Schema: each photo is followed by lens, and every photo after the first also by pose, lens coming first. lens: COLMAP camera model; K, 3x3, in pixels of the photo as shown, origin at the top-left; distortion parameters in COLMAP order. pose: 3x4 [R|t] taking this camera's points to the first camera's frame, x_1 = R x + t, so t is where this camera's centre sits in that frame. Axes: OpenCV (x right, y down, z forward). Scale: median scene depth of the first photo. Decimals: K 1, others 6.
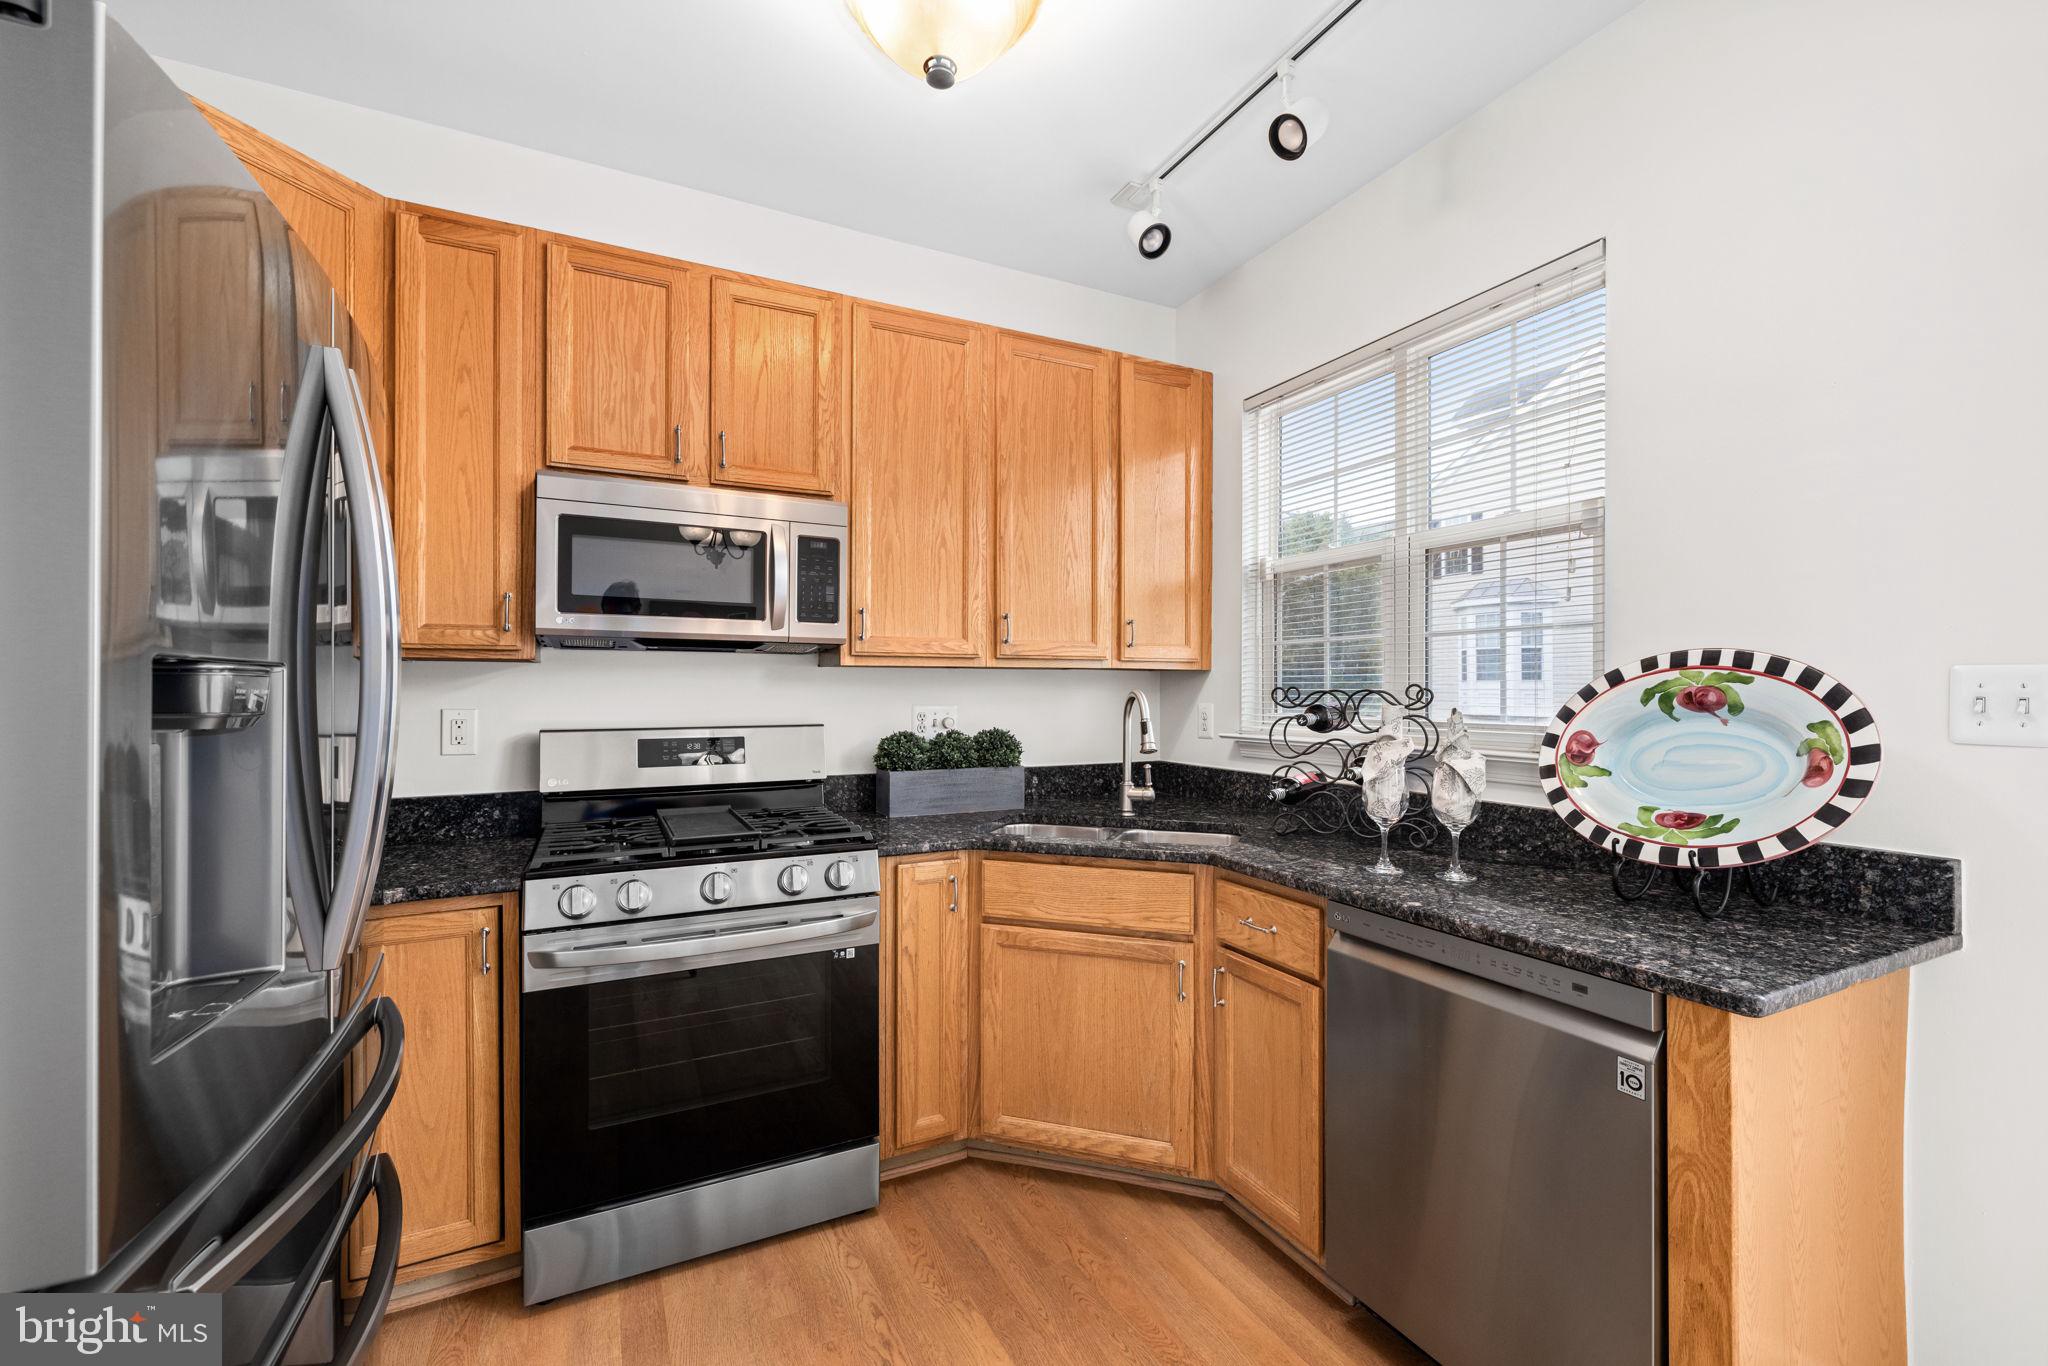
lens RADIAL K [[852.3, 0, 1027.8], [0, 852.3, 686.8], [0, 0, 1]] dist [-0.000552, -0.000054]
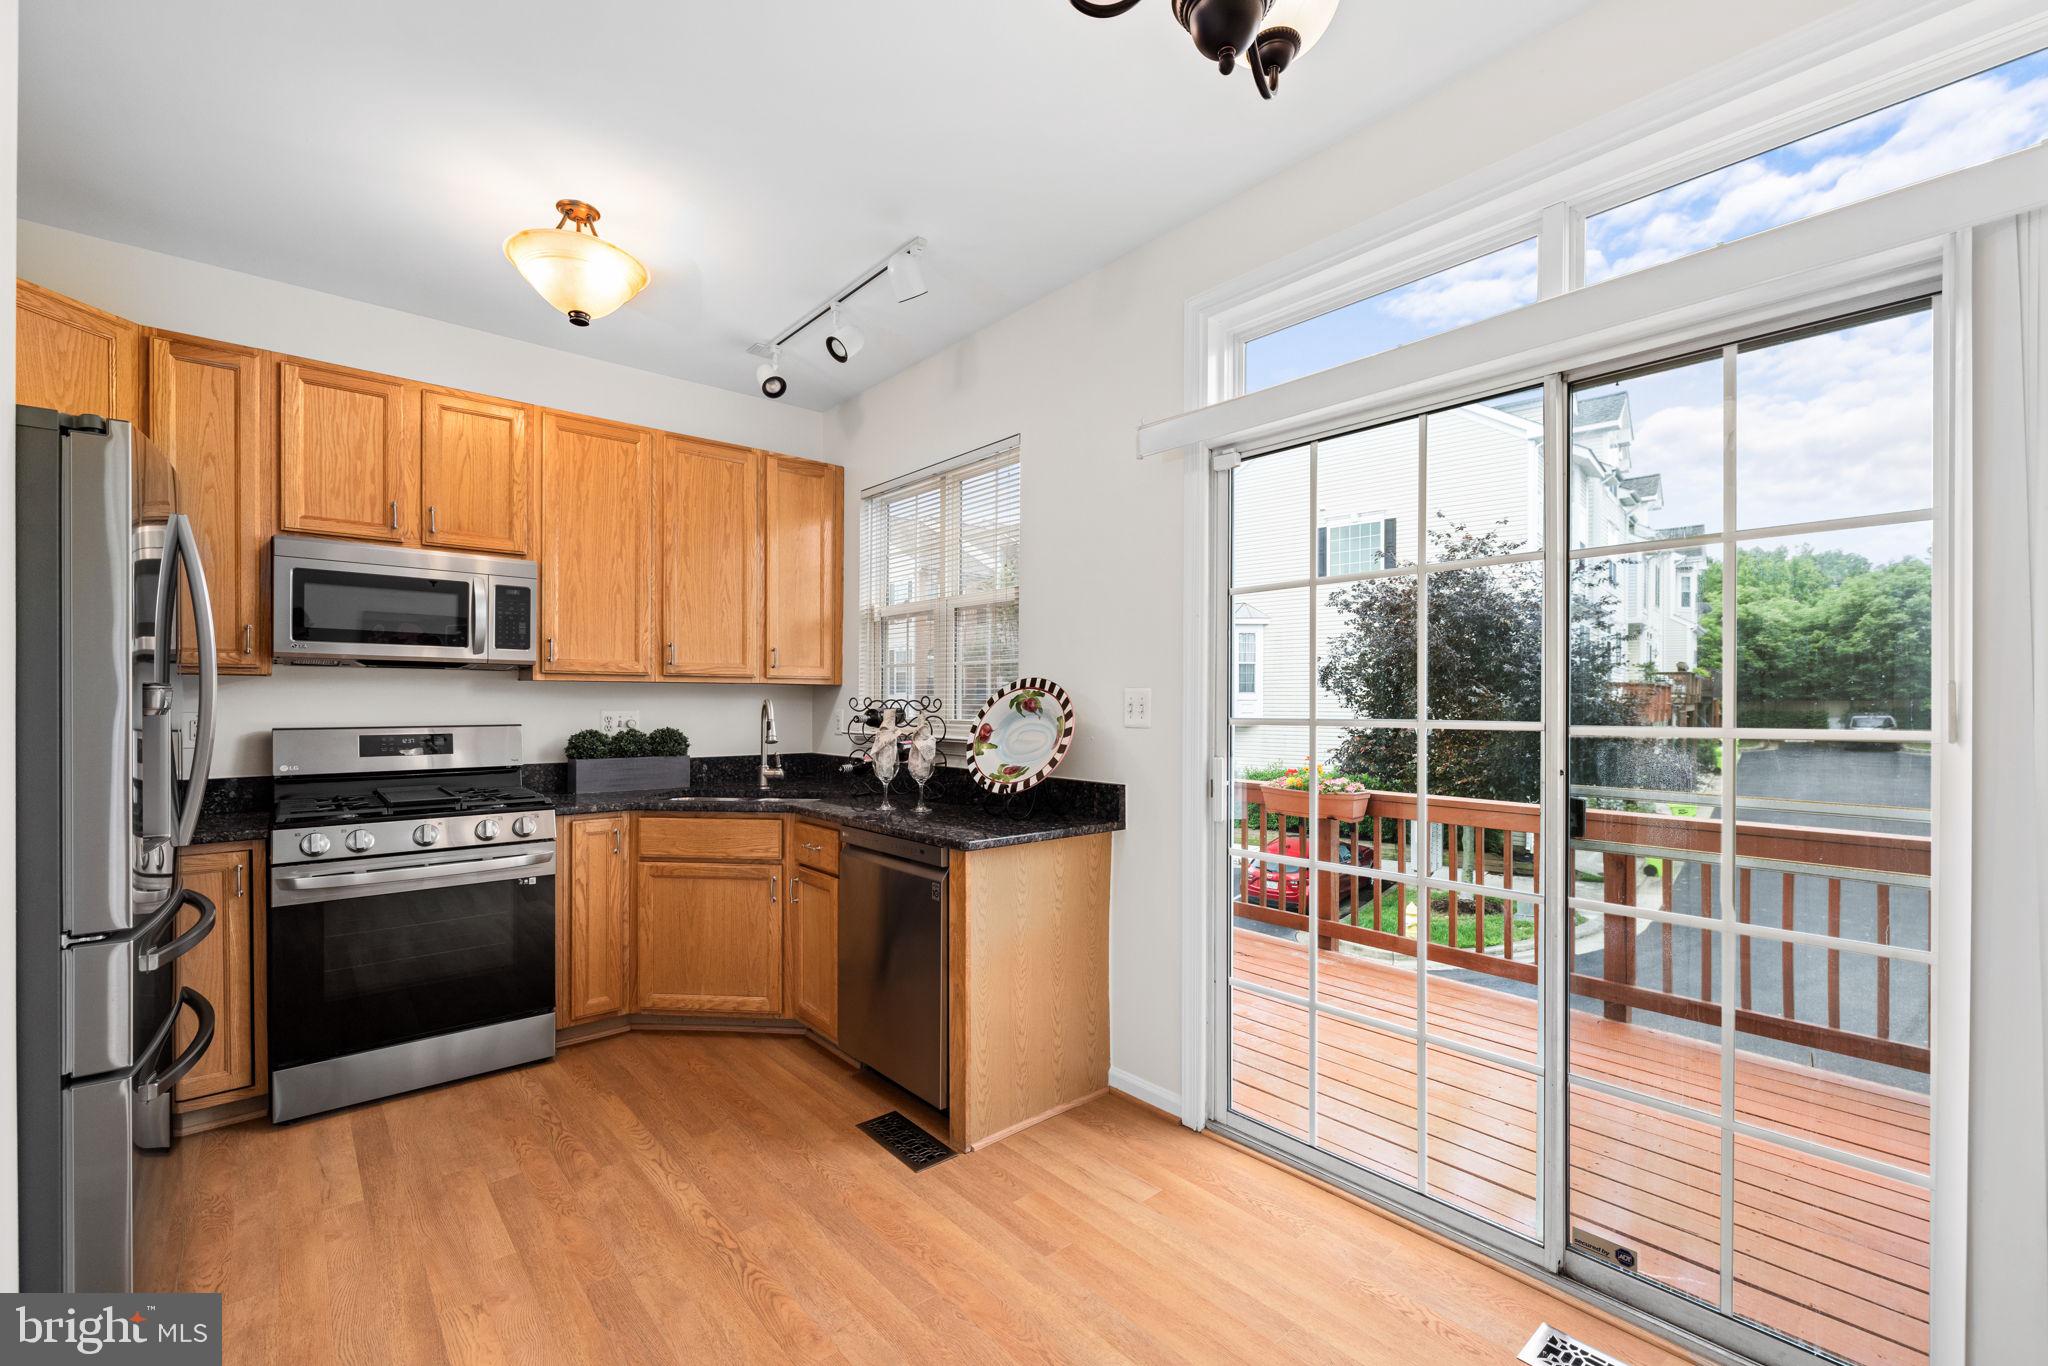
lens RADIAL K [[861.5, 0, 1027.5], [0, 861.5, 705.5], [0, 0, 1]] dist [-0.000163, 0.000183]
pose [[0.970375, 0.001827, 0.241596, 0.243909], [-0.004297, 0.999944, 0.009694, -0.001939], [-0.241564, -0.010445, 0.970329, -0.593447]]
